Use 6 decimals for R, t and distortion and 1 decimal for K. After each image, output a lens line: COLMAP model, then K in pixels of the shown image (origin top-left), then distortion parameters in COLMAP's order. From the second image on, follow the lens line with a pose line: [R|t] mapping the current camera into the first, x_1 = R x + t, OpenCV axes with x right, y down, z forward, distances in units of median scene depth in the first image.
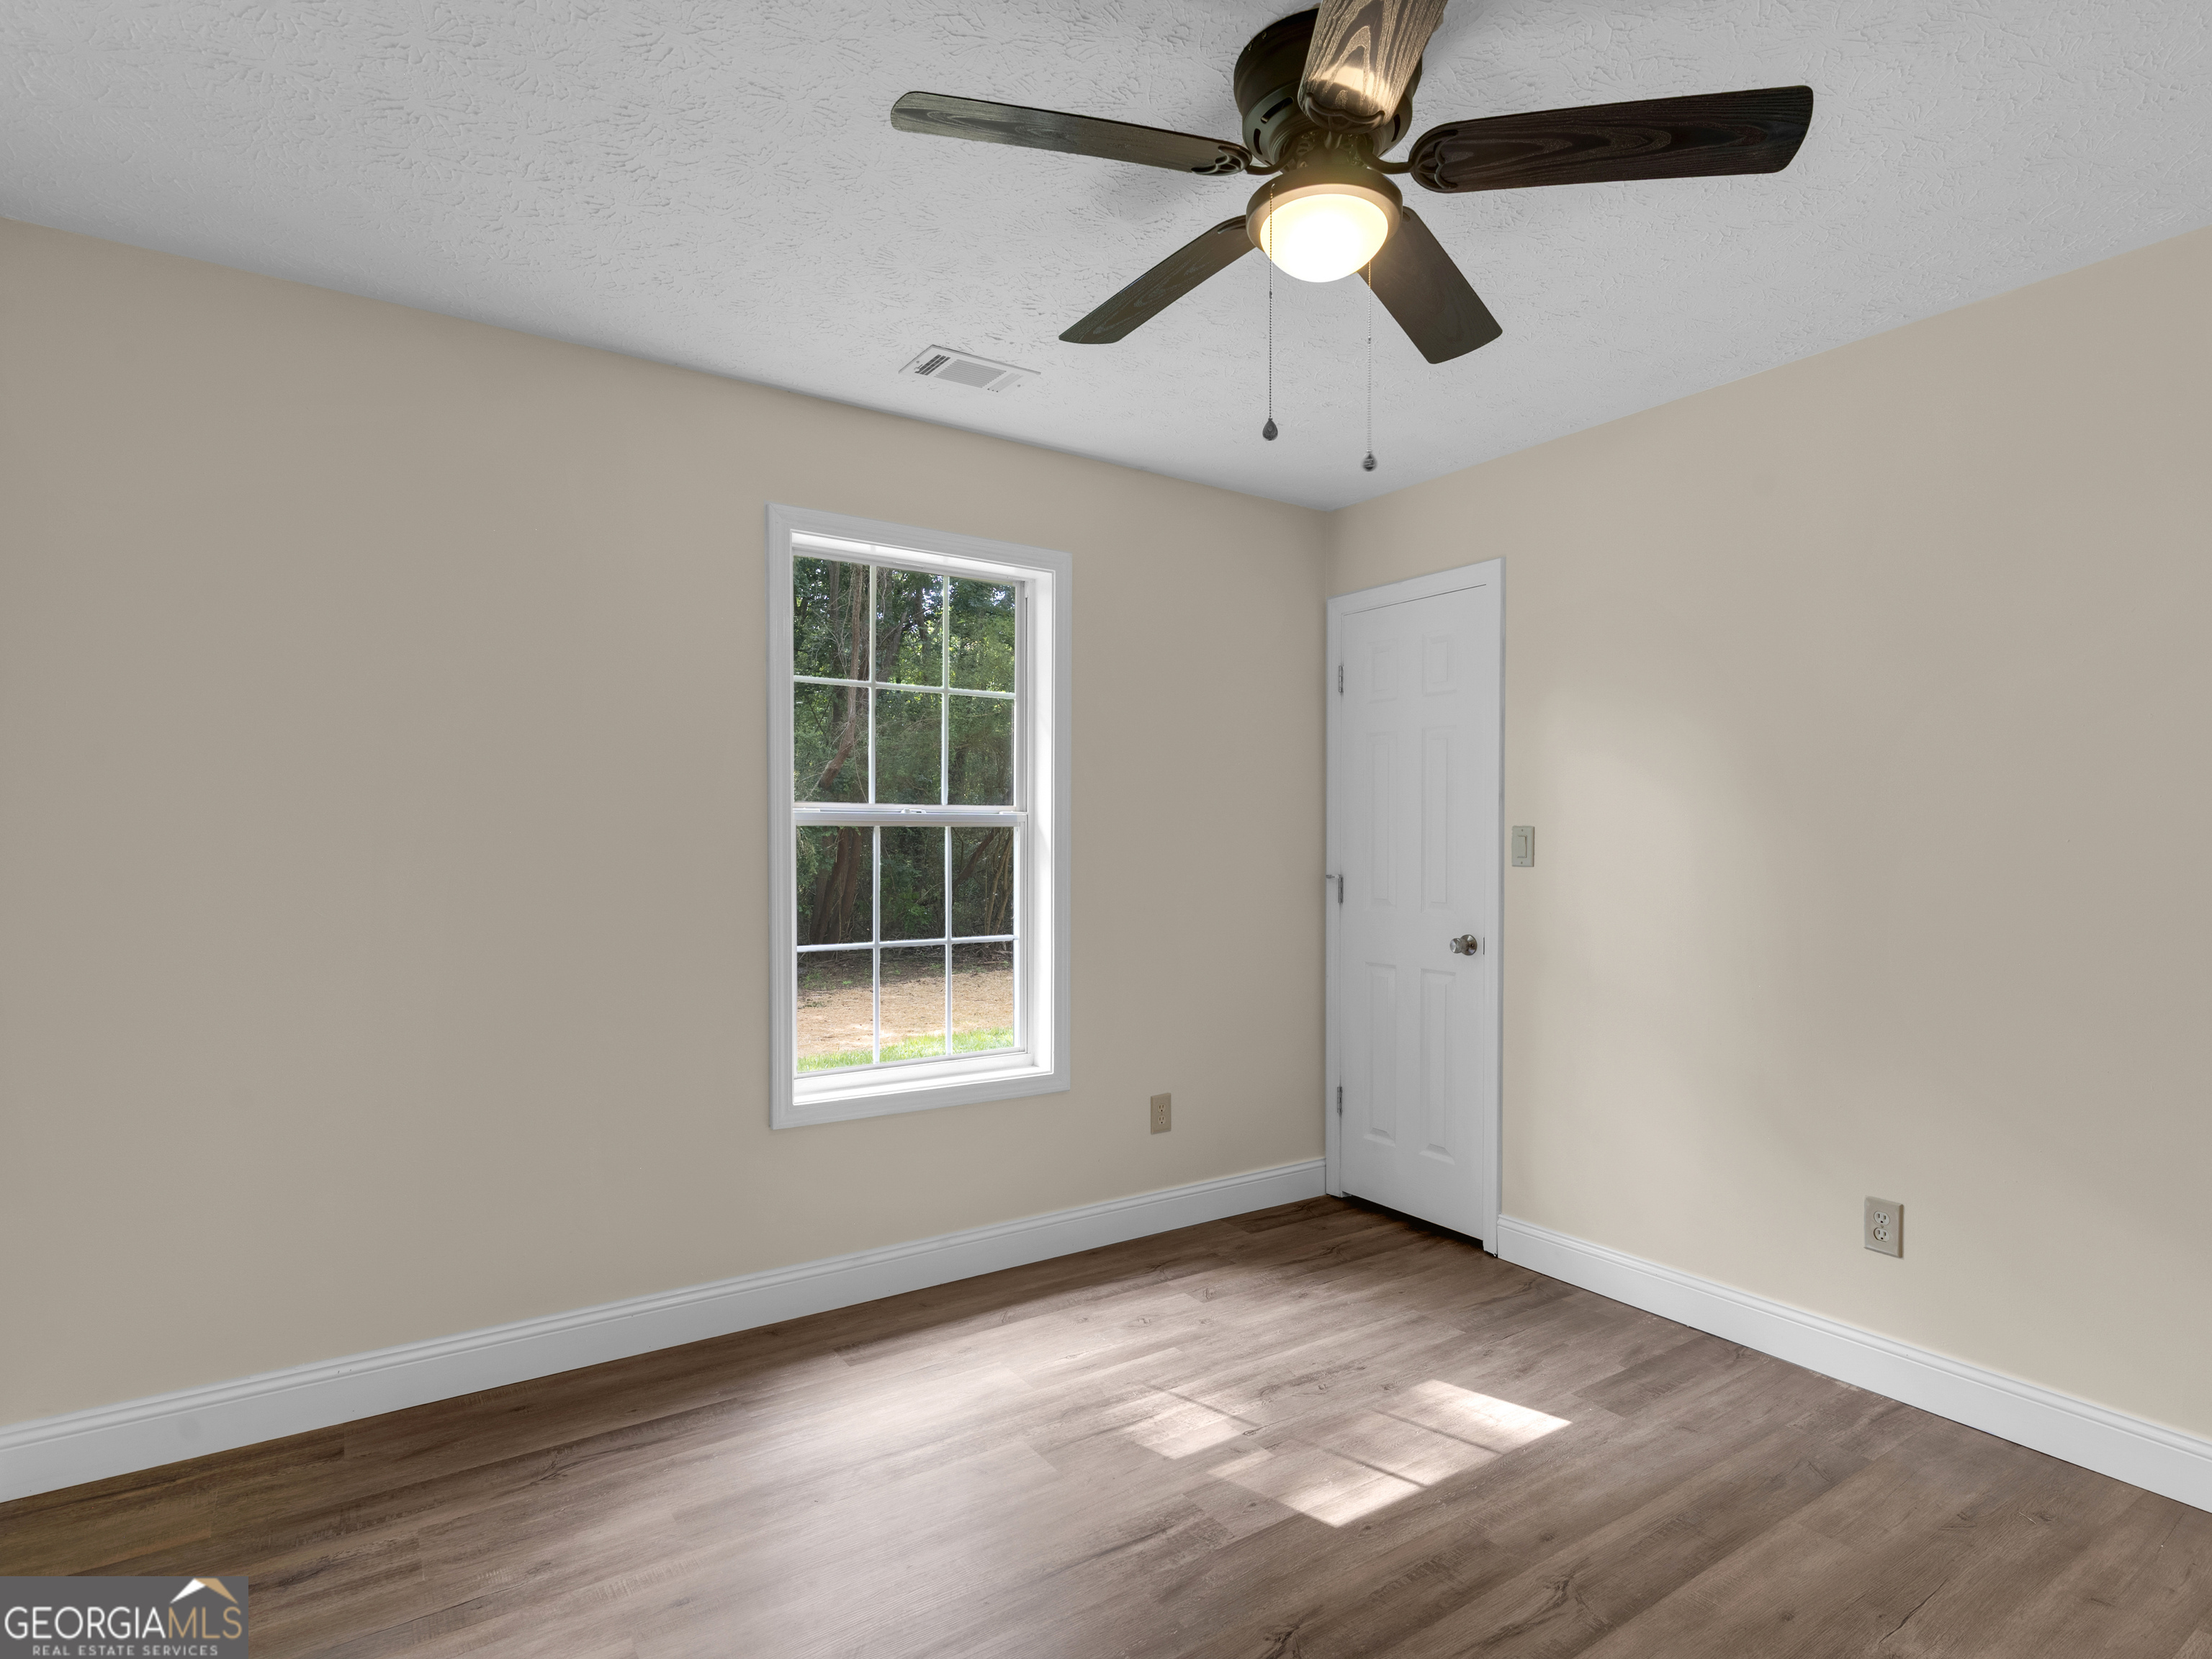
lens RADIAL K [[1135.9, 0, 1111.8], [0, 1135.9, 867.2], [0, 0, 1]] dist [-0.001013, 0.000024]
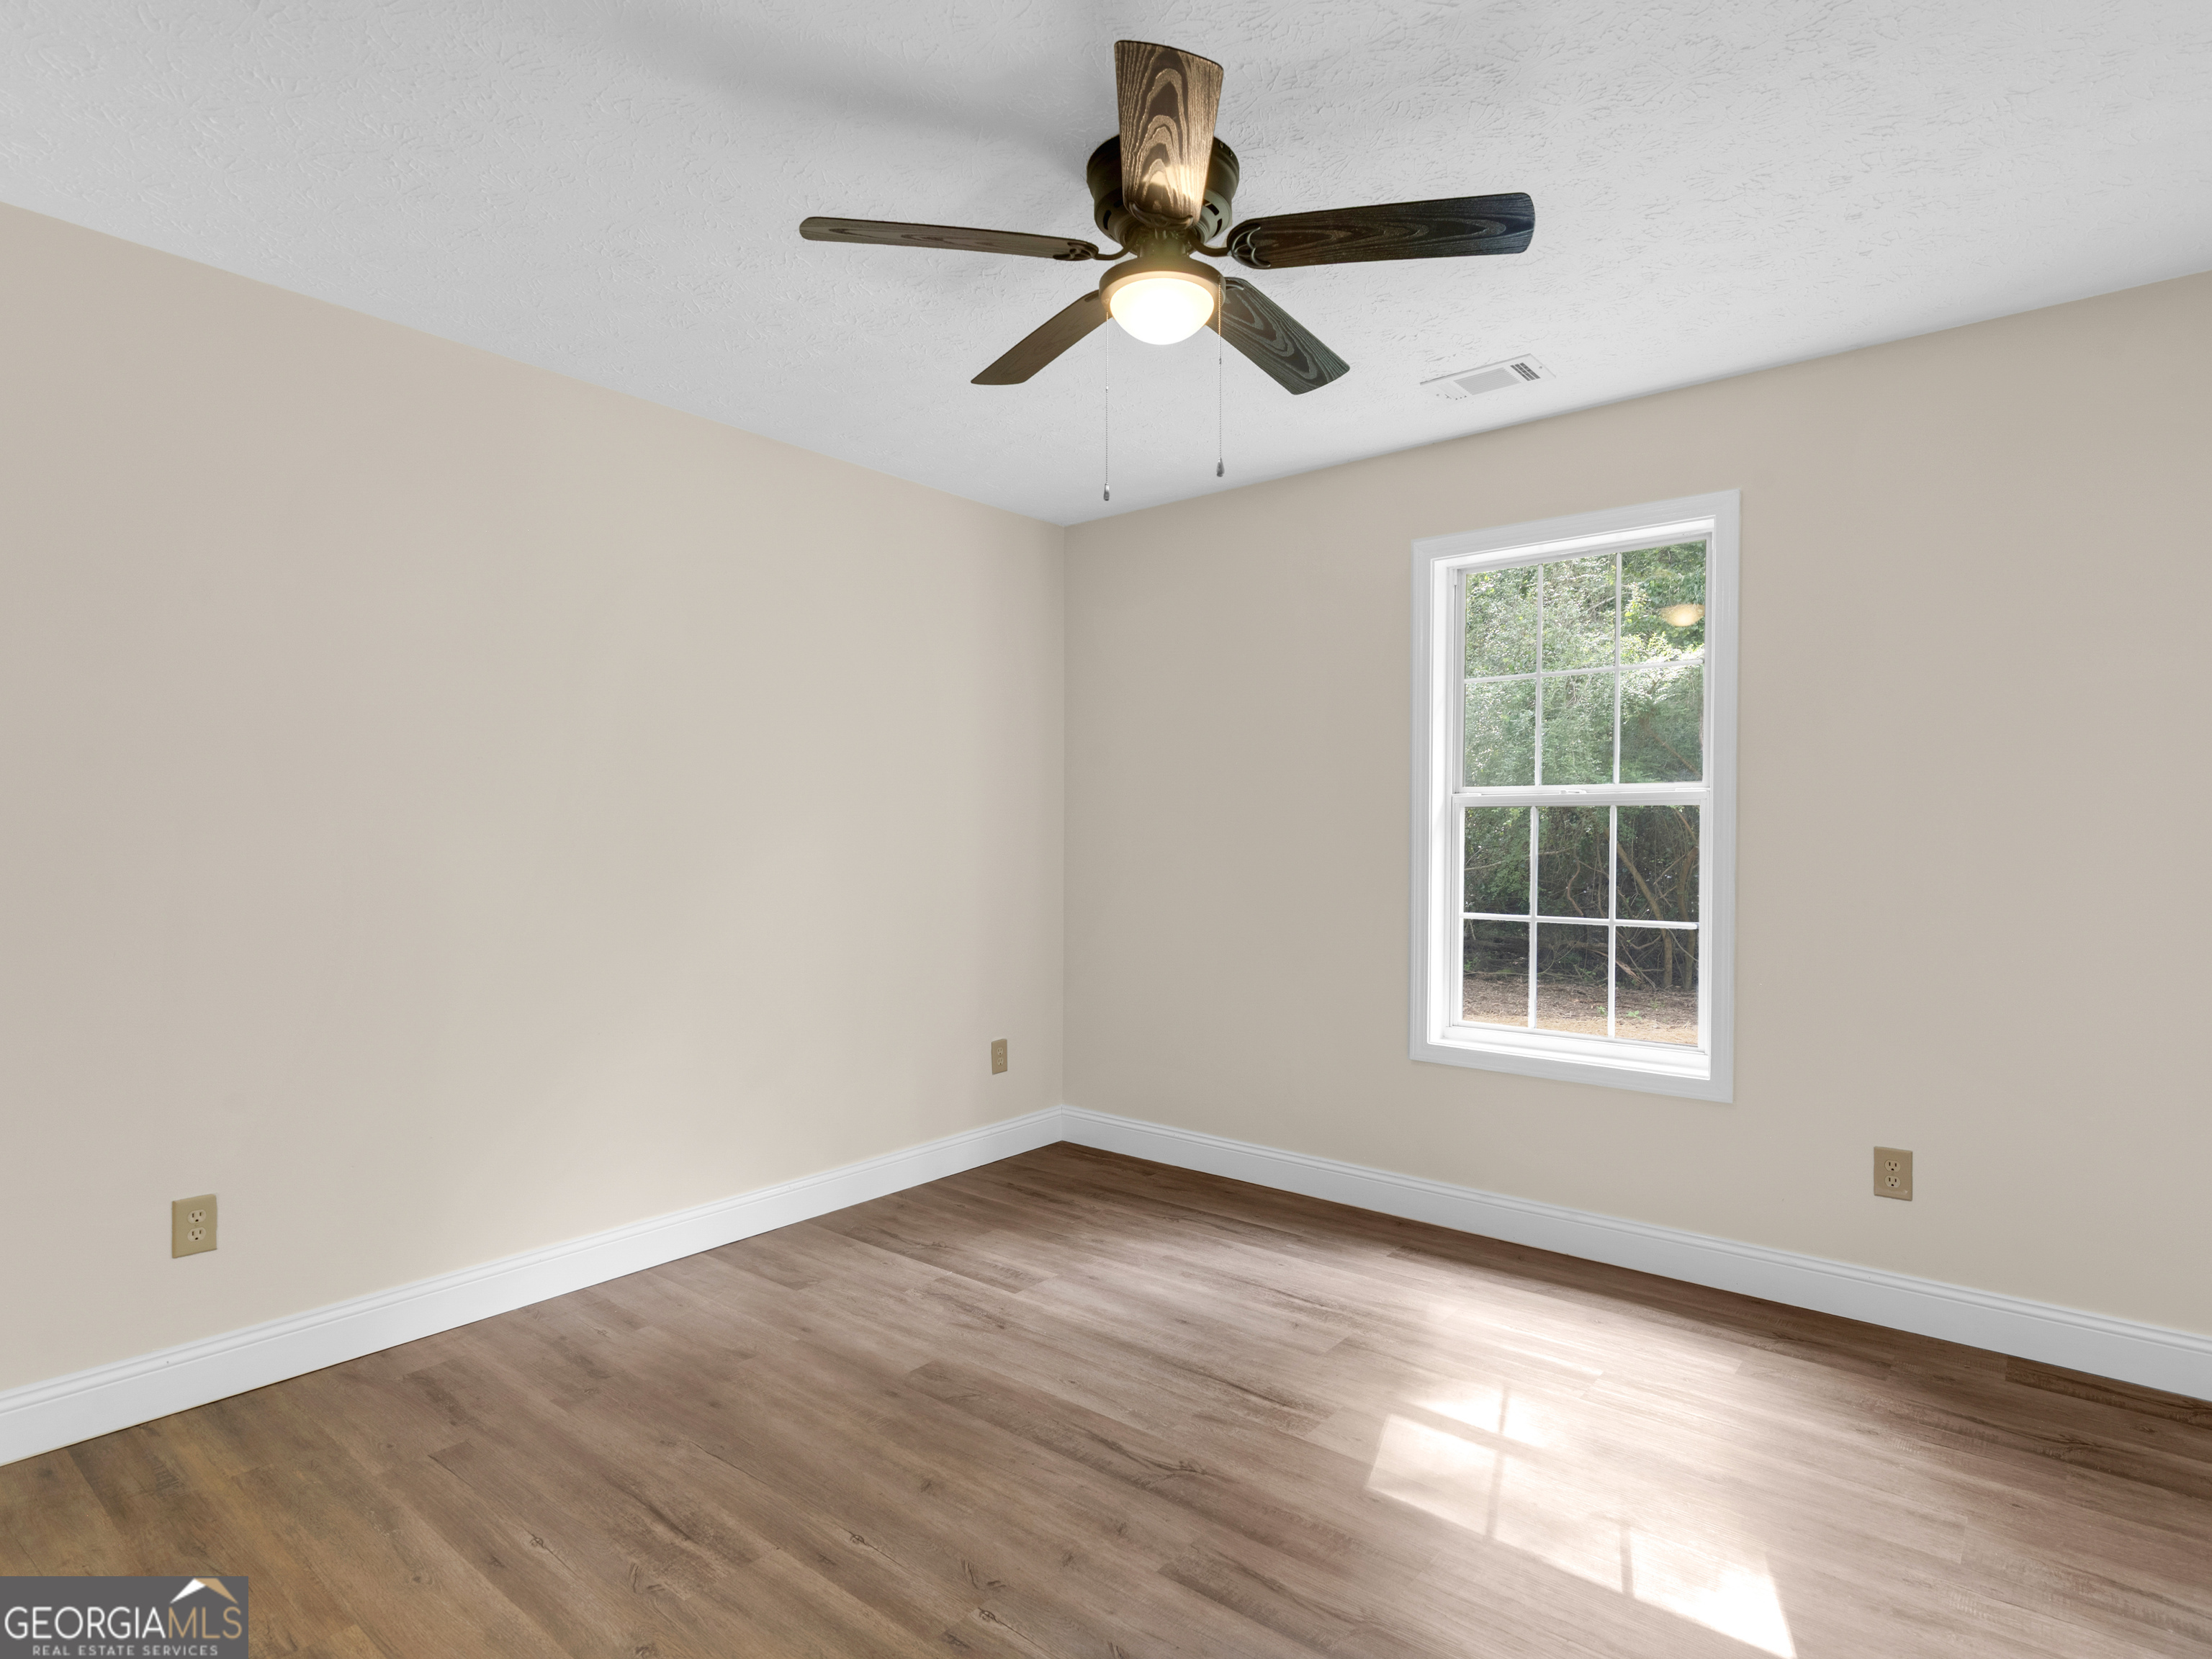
lens RADIAL K [[1169.9, 0, 1085.7], [0, 1169.9, 838.8], [0, 0, 1]] dist [-0.000039, 0.000278]
pose [[0.292956, 0.014930, -0.956009, 0.725757], [-0.018315, 0.999782, 0.010002, -0.009490], [0.955950, 0.014580, 0.293166, 0.272368]]
